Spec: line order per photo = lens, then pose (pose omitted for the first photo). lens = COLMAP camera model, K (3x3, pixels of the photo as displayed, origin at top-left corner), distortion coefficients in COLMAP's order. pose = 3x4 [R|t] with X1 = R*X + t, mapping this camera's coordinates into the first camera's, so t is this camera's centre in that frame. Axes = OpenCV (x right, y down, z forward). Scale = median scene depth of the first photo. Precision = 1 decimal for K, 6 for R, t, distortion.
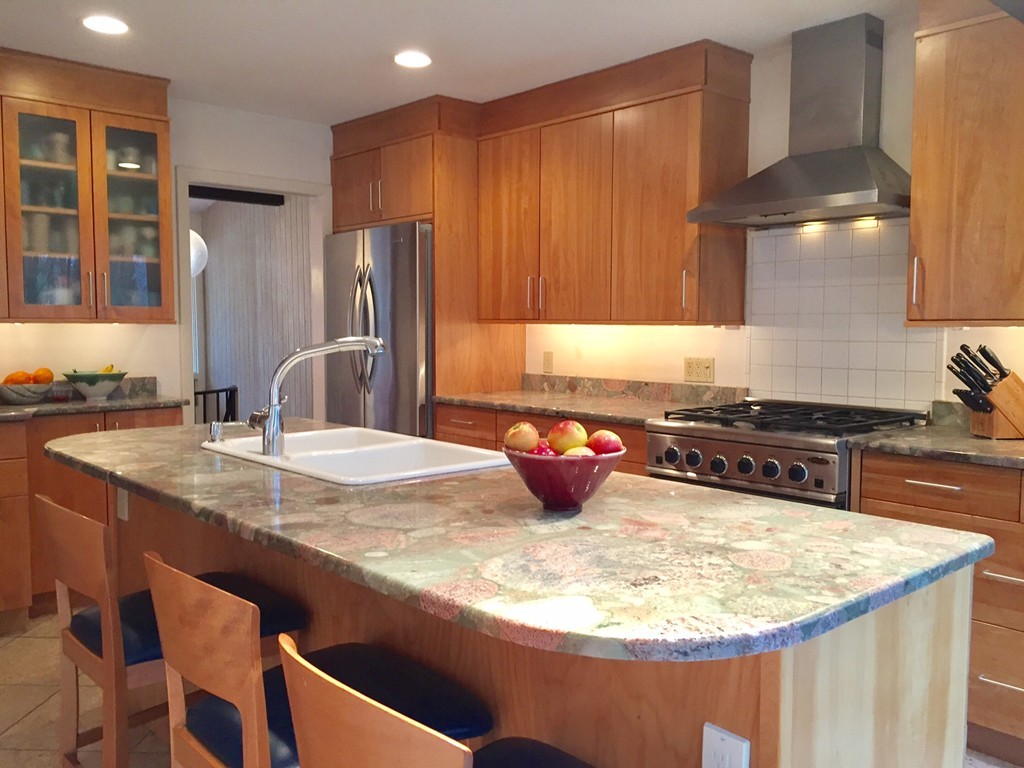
lens RADIAL K [[877.4, 0, 515.2], [0, 877.4, 380.8], [0, 0, 1]] dist [0.084637, -0.109664]
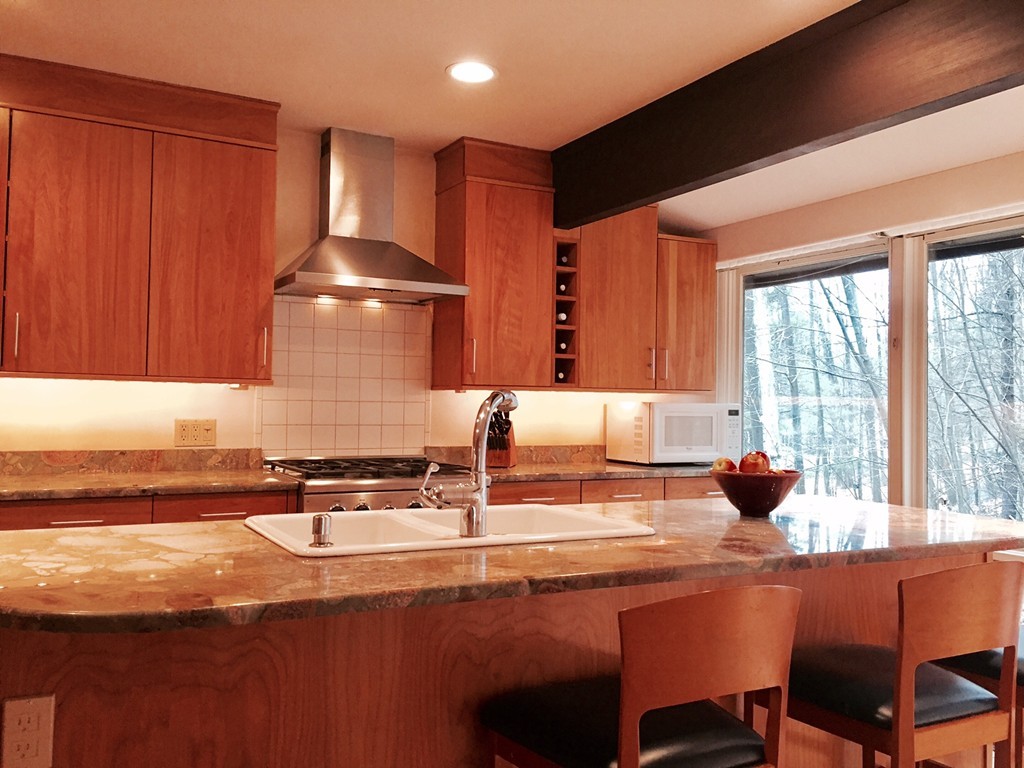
lens RADIAL K [[877.4, 0, 515.2], [0, 877.4, 380.8], [0, 0, 1]] dist [0.084637, -0.109664]
pose [[0.241370, 0.026848, 0.970062, -0.661260], [0.050887, 0.997892, -0.040280, -0.013485], [-0.969098, 0.059086, 0.239495, 0.492512]]
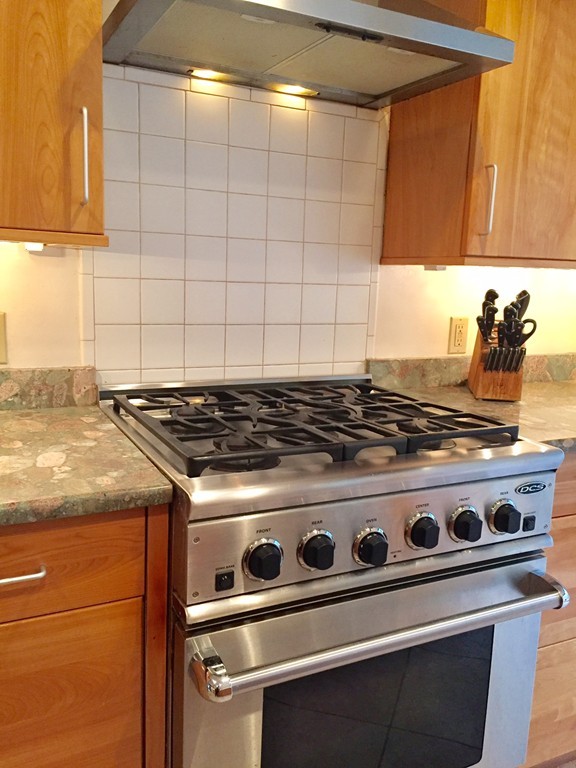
lens RADIAL K [[658.0, 0, 288.0], [0, 658.0, 384.0], [0, 0, 1]] dist [0.084637, -0.109664]
pose [[0.275252, -0.150380, 0.949538, -0.094327], [0.029643, 0.988548, 0.147965, -0.039605], [-0.960915, -0.012581, 0.276558, 0.799035]]
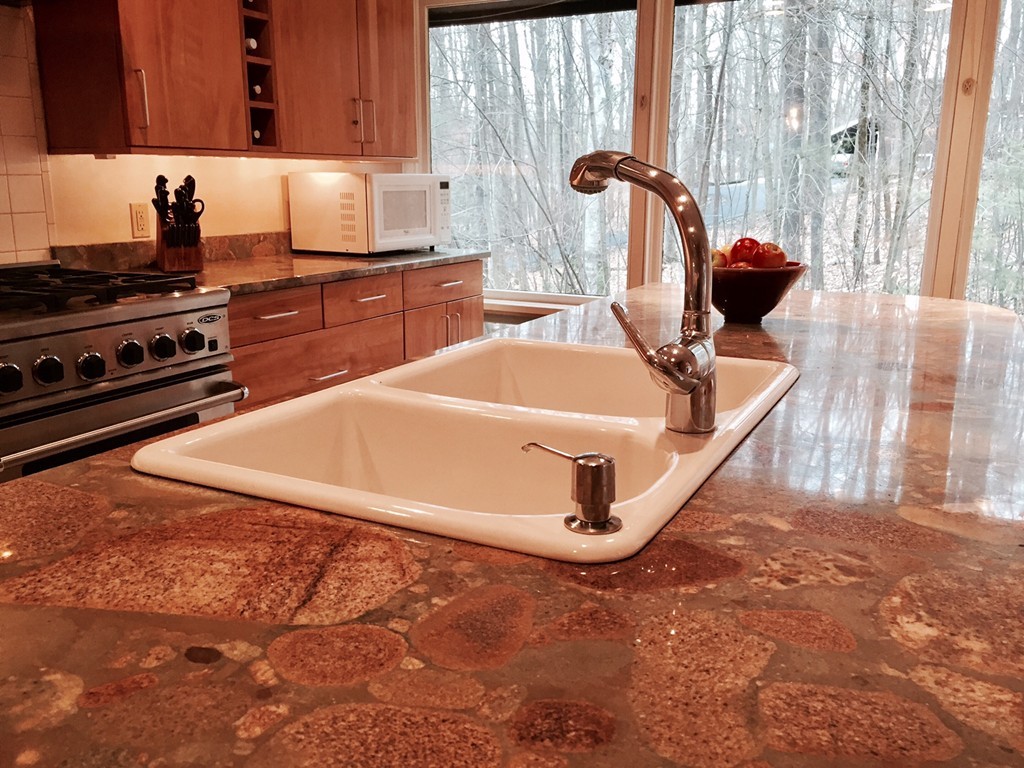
lens RADIAL K [[877.4, 0, 515.2], [0, 877.4, 380.8], [0, 0, 1]] dist [0.084637, -0.109664]
pose [[-0.348312, -0.211292, 0.913255, -0.405338], [0.060473, 0.967170, 0.246829, -0.031181], [-0.935426, 0.141201, -0.324100, 0.779476]]
